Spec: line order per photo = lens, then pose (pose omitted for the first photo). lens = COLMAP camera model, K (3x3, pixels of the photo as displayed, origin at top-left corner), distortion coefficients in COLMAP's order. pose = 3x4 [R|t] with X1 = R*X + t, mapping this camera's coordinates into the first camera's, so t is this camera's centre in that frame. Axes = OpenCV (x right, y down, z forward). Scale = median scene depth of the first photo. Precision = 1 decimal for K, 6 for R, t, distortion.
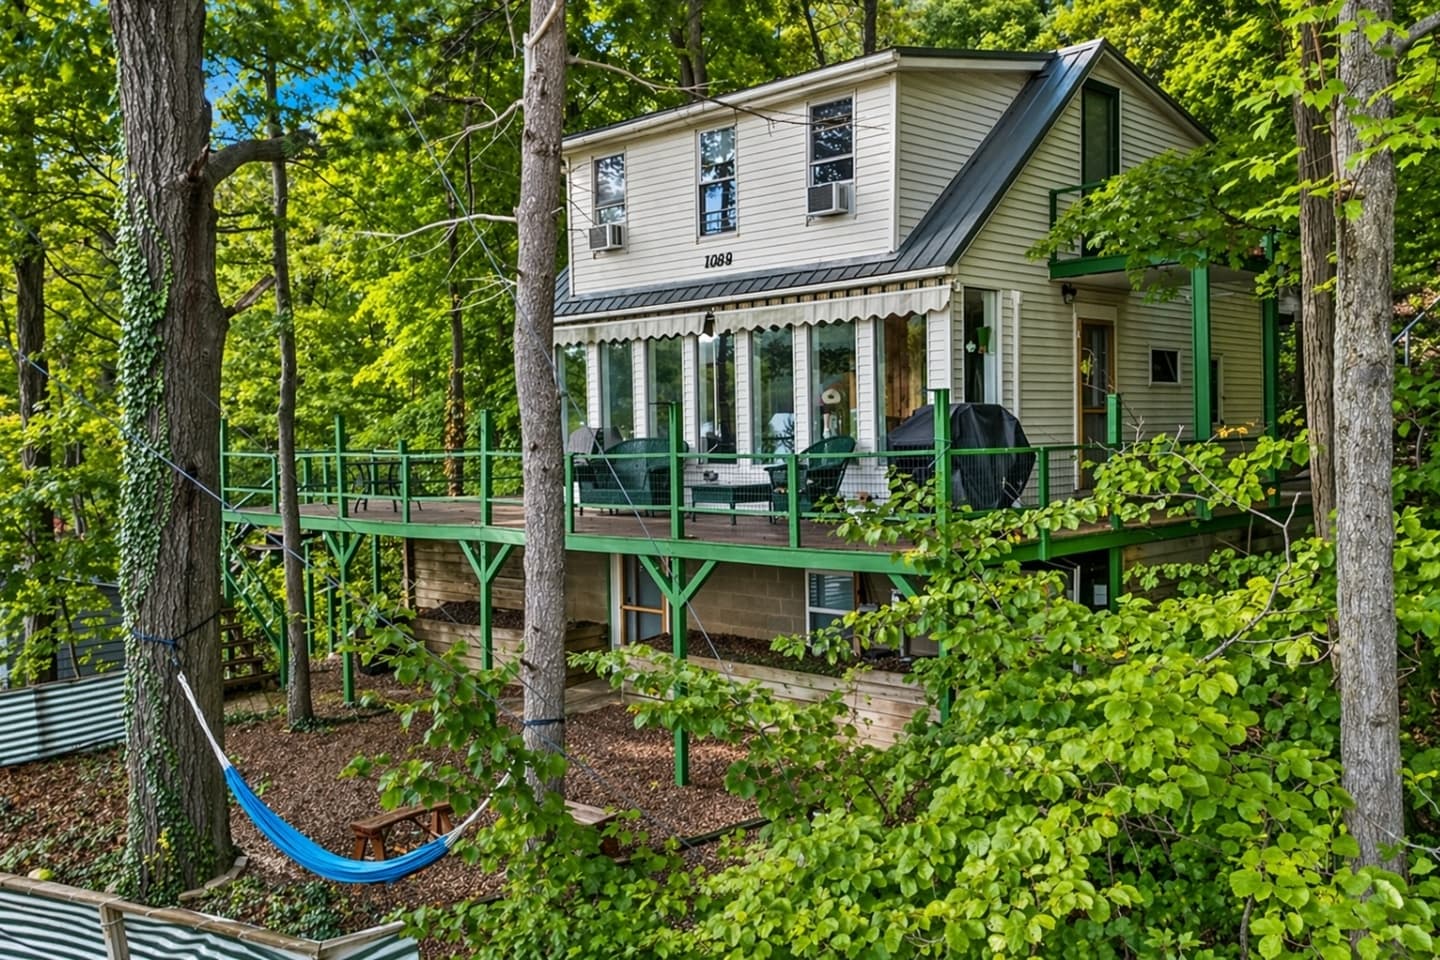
lens RADIAL K [[1256.5, 0, 716.6], [0, 1256.5, 484.4], [0, 0, 1]] dist [0.039415, -0.007116]
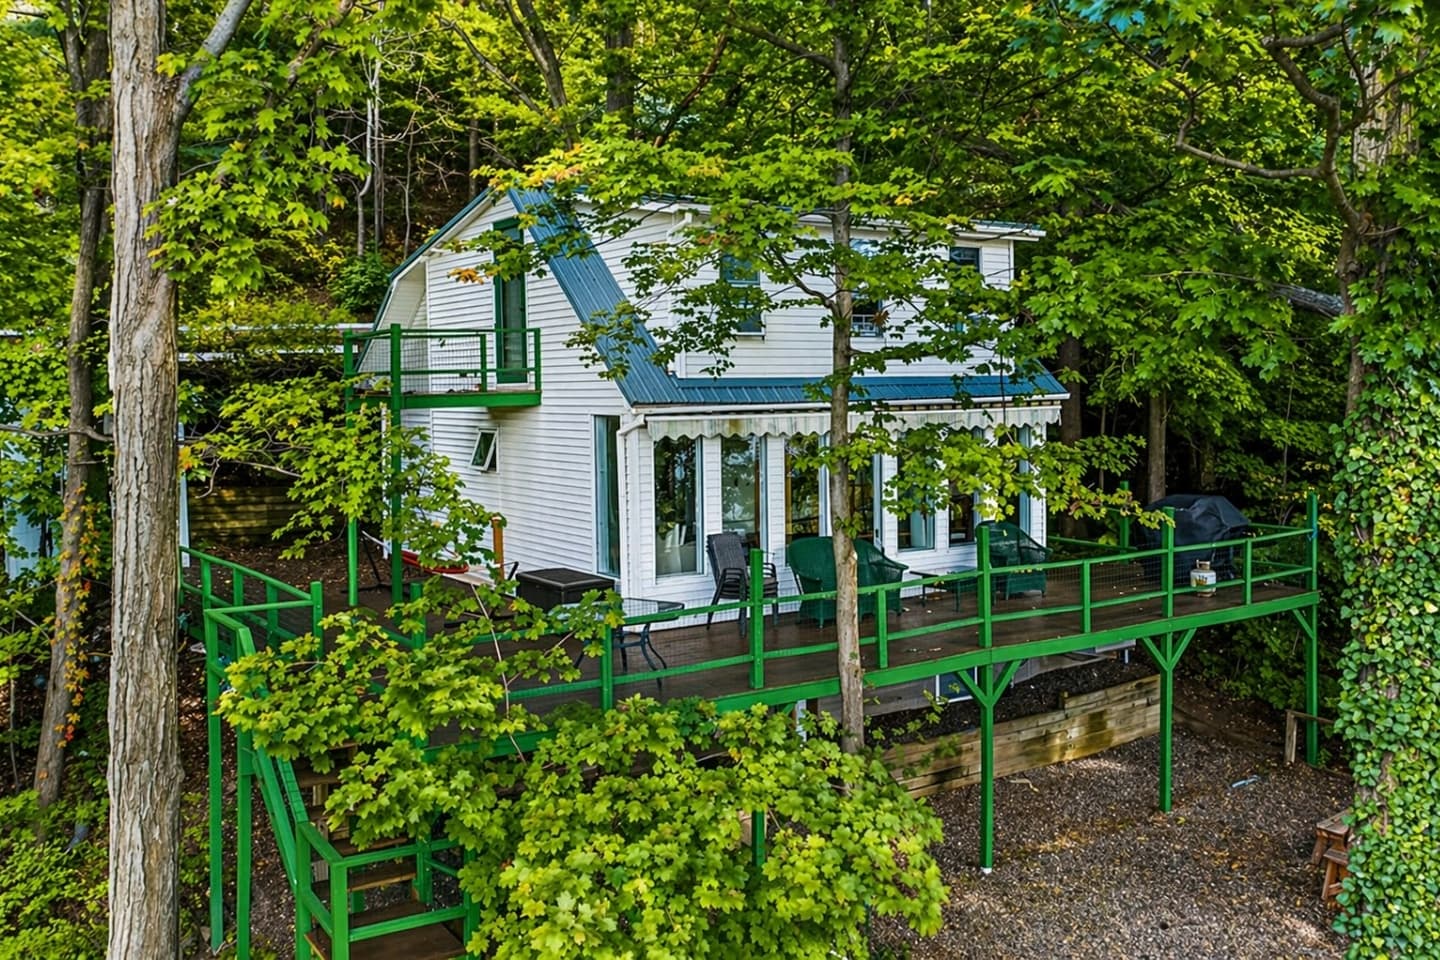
lens RADIAL K [[1256.5, 0, 719.7], [0, 1256.5, 469.9], [0, 0, 1]] dist [0.039415, -0.007116]
pose [[0.210667, -0.039391, 0.976764, -1.090163], [0.058699, 0.997895, 0.027583, -0.130429], [-0.975794, 0.051525, 0.212536, 0.938068]]
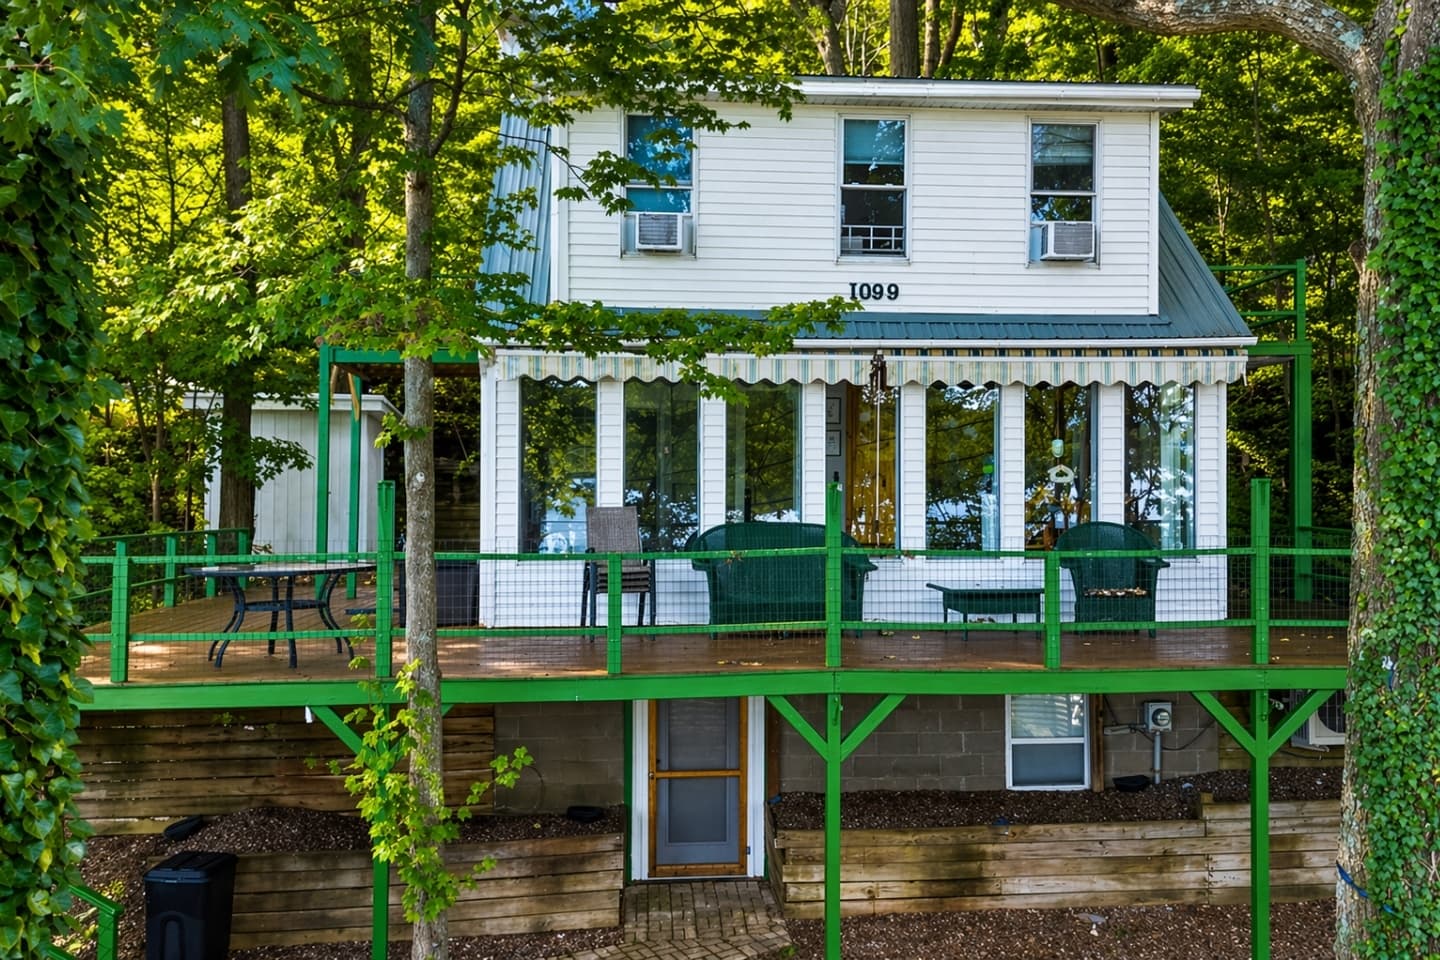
lens RADIAL K [[1256.5, 0, 719.0], [0, 1256.5, 478.8], [0, 0, 1]] dist [0.039415, -0.007116]
pose [[0.659619, 0.028661, 0.751053, -0.647684], [0.027352, 0.997695, -0.062095, -0.021537], [-0.751102, 0.061502, 0.657315, 0.601448]]
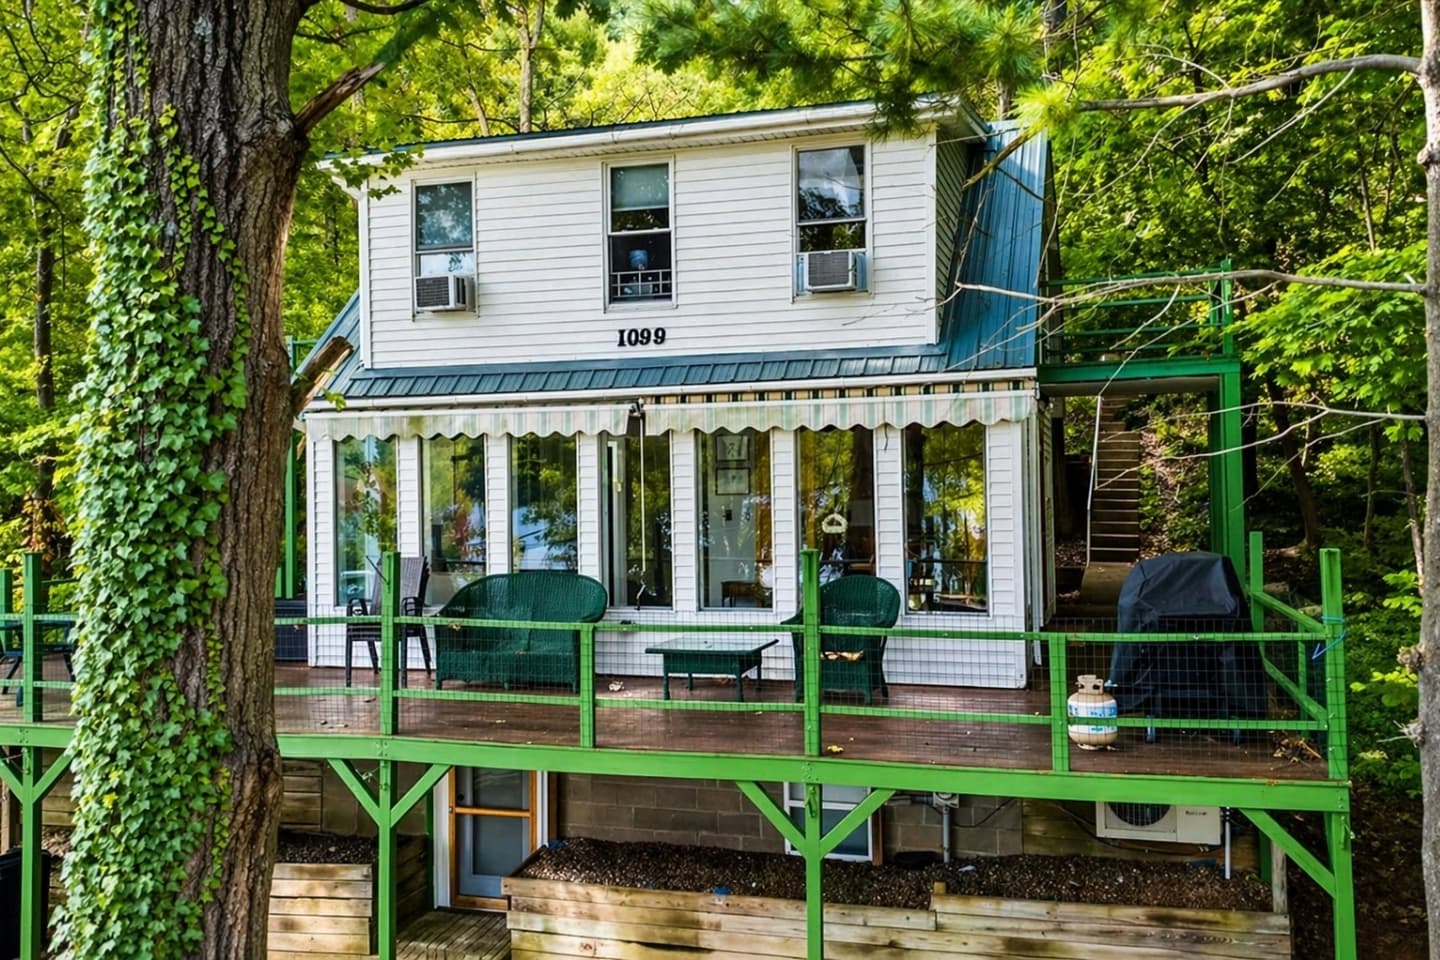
lens RADIAL K [[1256.5, 0, 725.9], [0, 1256.5, 469.0], [0, 0, 1]] dist [0.039415, -0.007116]
pose [[0.888561, 0.010885, 0.458630, -0.306513], [0.019047, 0.997981, -0.060589, -0.055683], [-0.458363, 0.062573, 0.886560, 0.332904]]
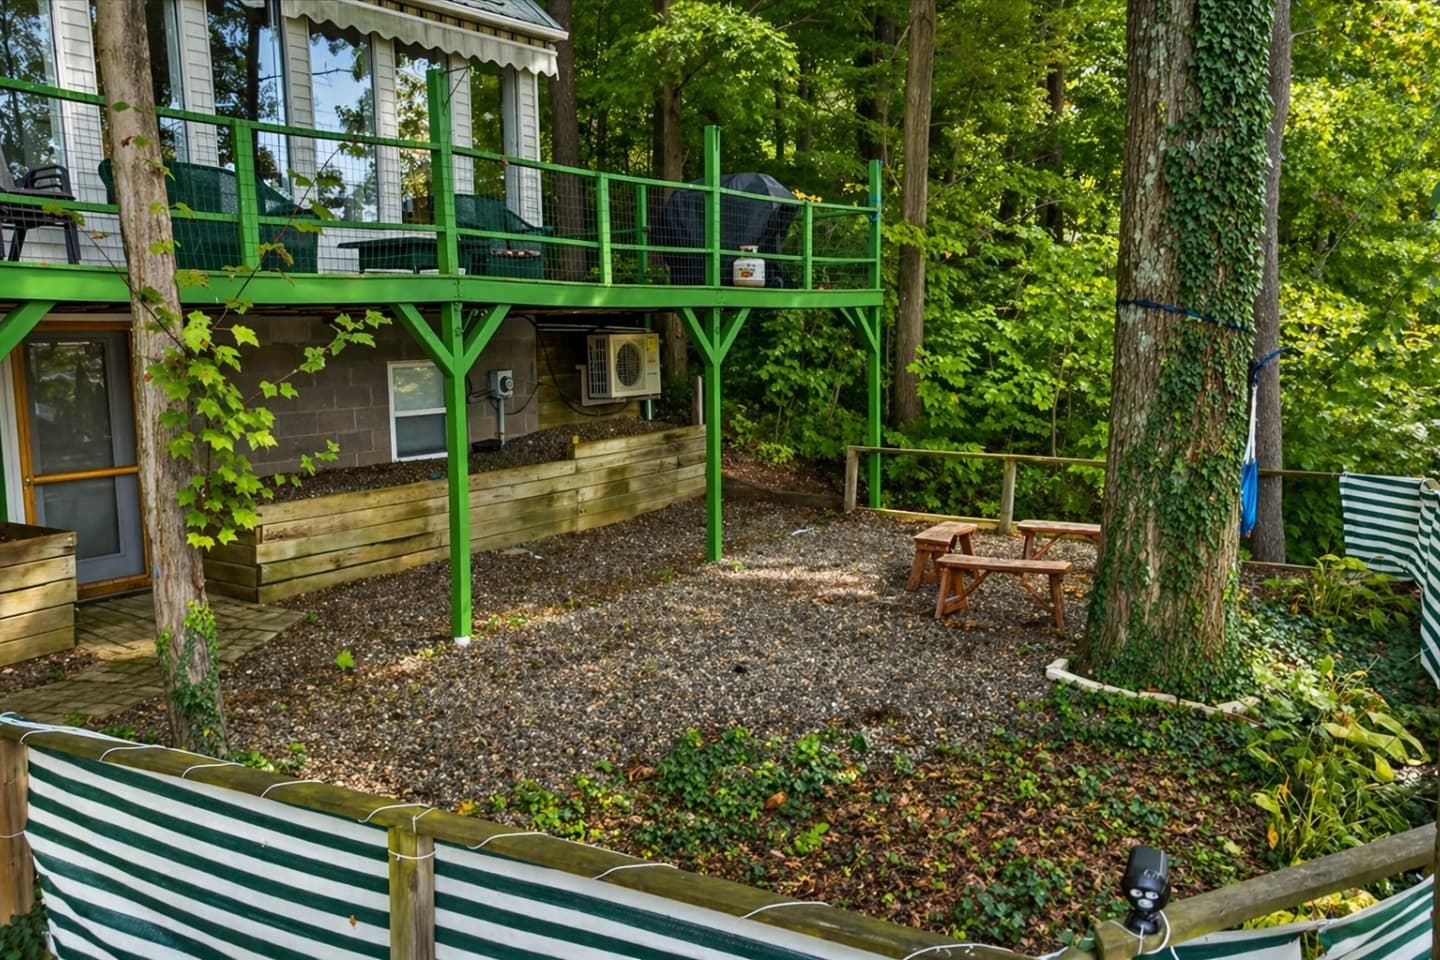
lens RADIAL K [[1256.5, 0, 721.9], [0, 1256.5, 484.7], [0, 0, 1]] dist [0.039415, -0.007116]
pose [[-0.180977, -0.101343, 0.978252, -0.735832], [0.062500, 0.991481, 0.114276, 0.066509], [-0.981499, 0.081822, -0.173101, 0.936584]]
